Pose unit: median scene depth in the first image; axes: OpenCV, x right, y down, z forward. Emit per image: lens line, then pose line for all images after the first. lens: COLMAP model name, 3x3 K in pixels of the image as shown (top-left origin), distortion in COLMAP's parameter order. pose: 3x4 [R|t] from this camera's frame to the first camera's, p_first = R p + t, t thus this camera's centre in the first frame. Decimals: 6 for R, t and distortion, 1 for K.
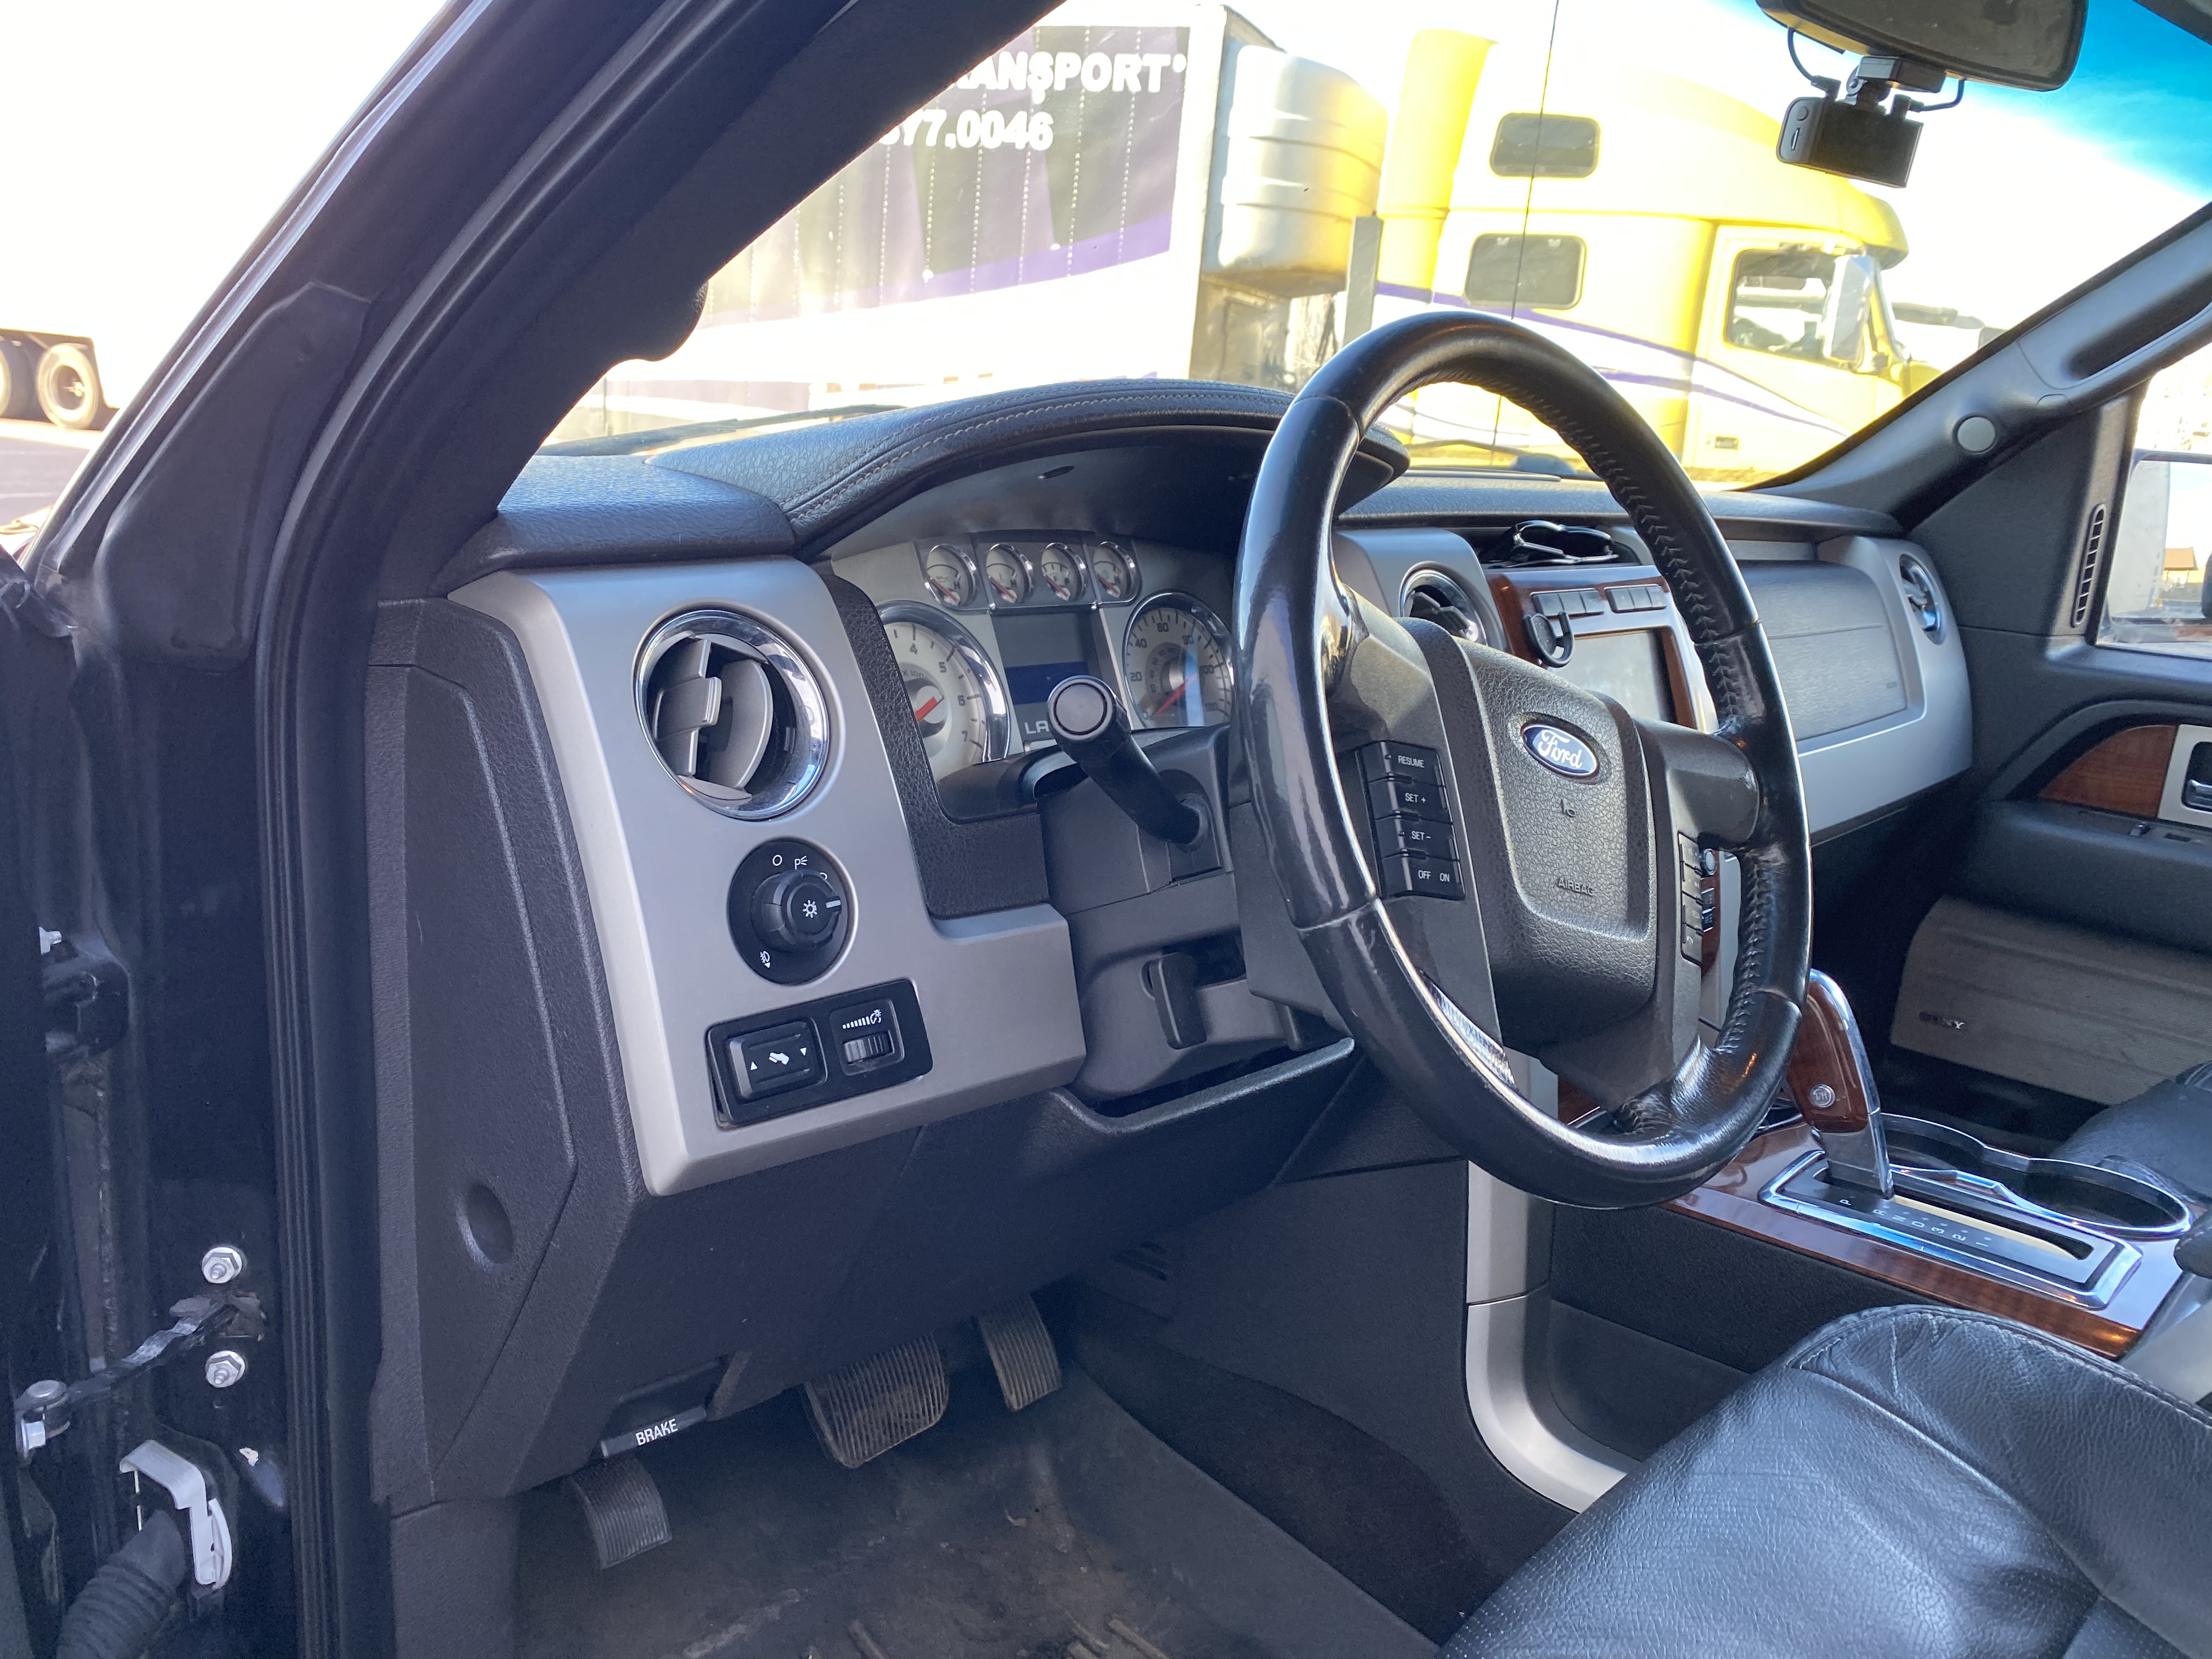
lens RADIAL K [[1656.6, 0, 1068.2], [0, 1656.6, 870.5], [0, 0, 1]] dist [-0.013097, -0.004578]
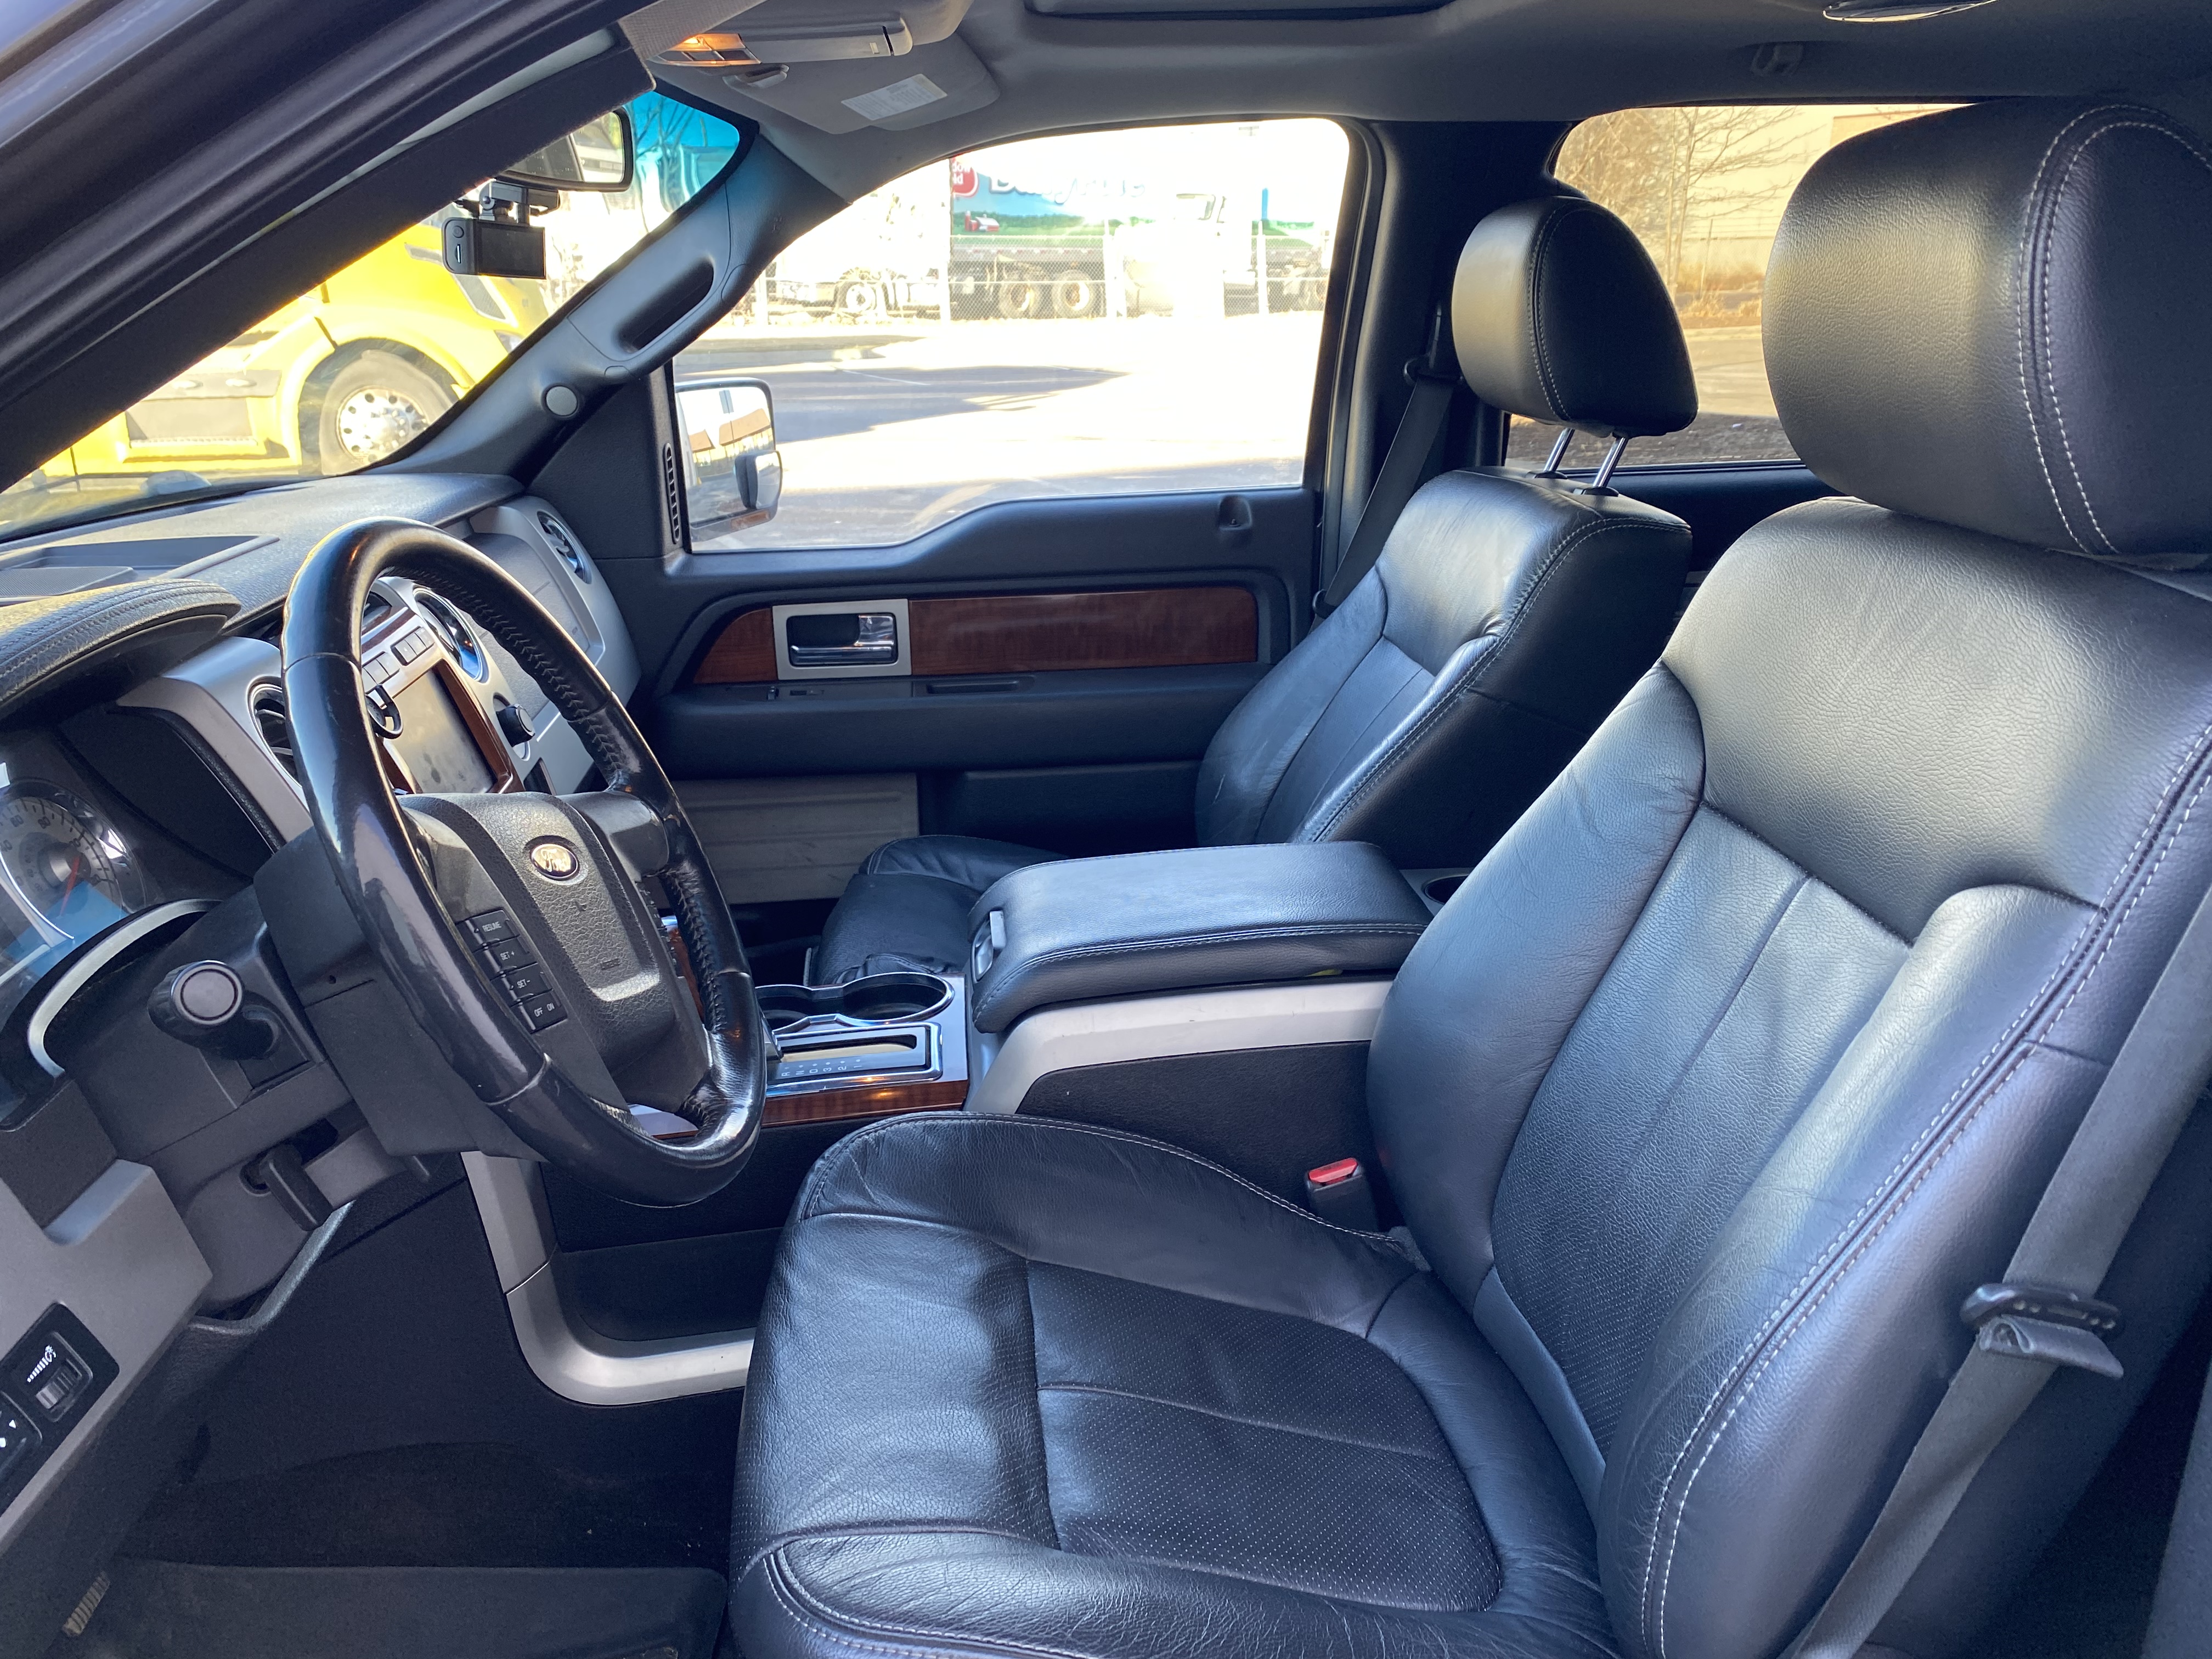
lens RADIAL K [[1649.8, 0, 1099.9], [0, 1649.8, 858.5], [0, 0, 1]] dist [-0.002534, -0.009493]
pose [[0.628719, -0.324257, 0.706803, -0.139223], [0.258197, 0.944398, 0.203586, -0.098280], [-0.733517, 0.054496, 0.677483, -0.052807]]
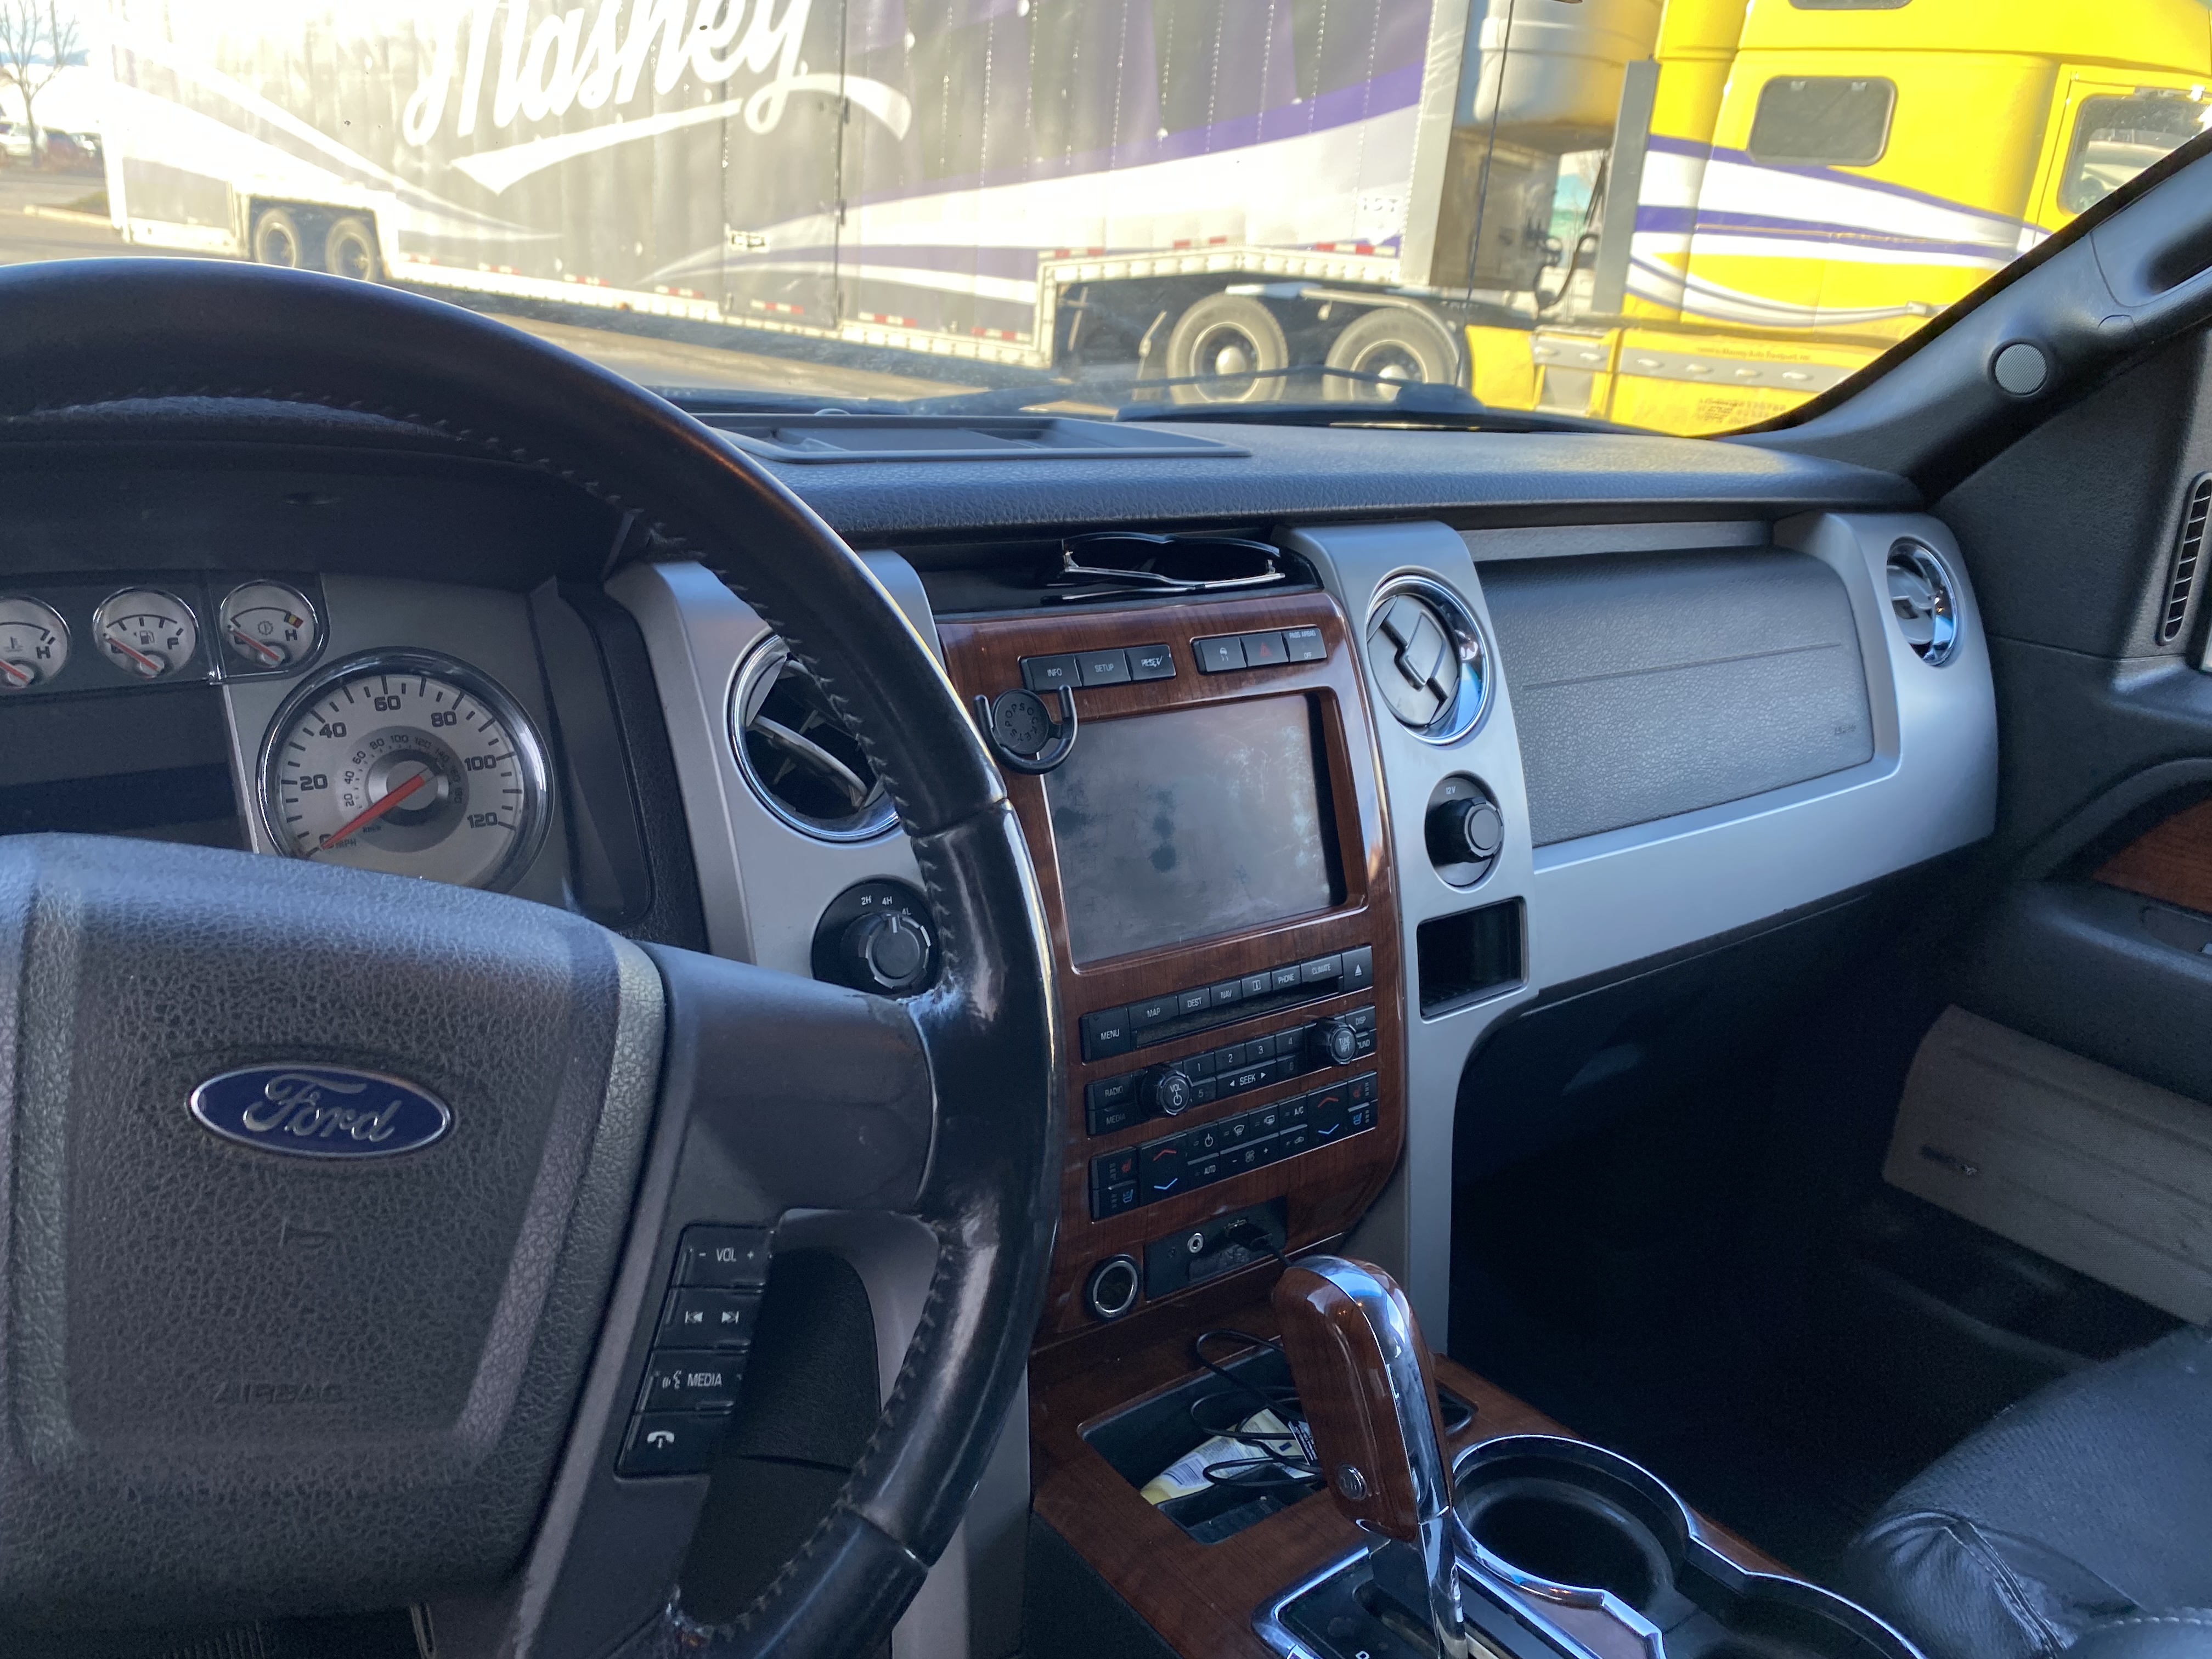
lens RADIAL K [[1659.8, 0, 1060.3], [0, 1659.8, 837.9], [0, 0, 1]] dist [-0.002278, -0.006102]
pose [[0.985330, 0.053561, -0.162035, 0.272933], [-0.044212, 0.997172, 0.060767, -0.090351], [0.164831, -0.052712, 0.984912, 0.224564]]
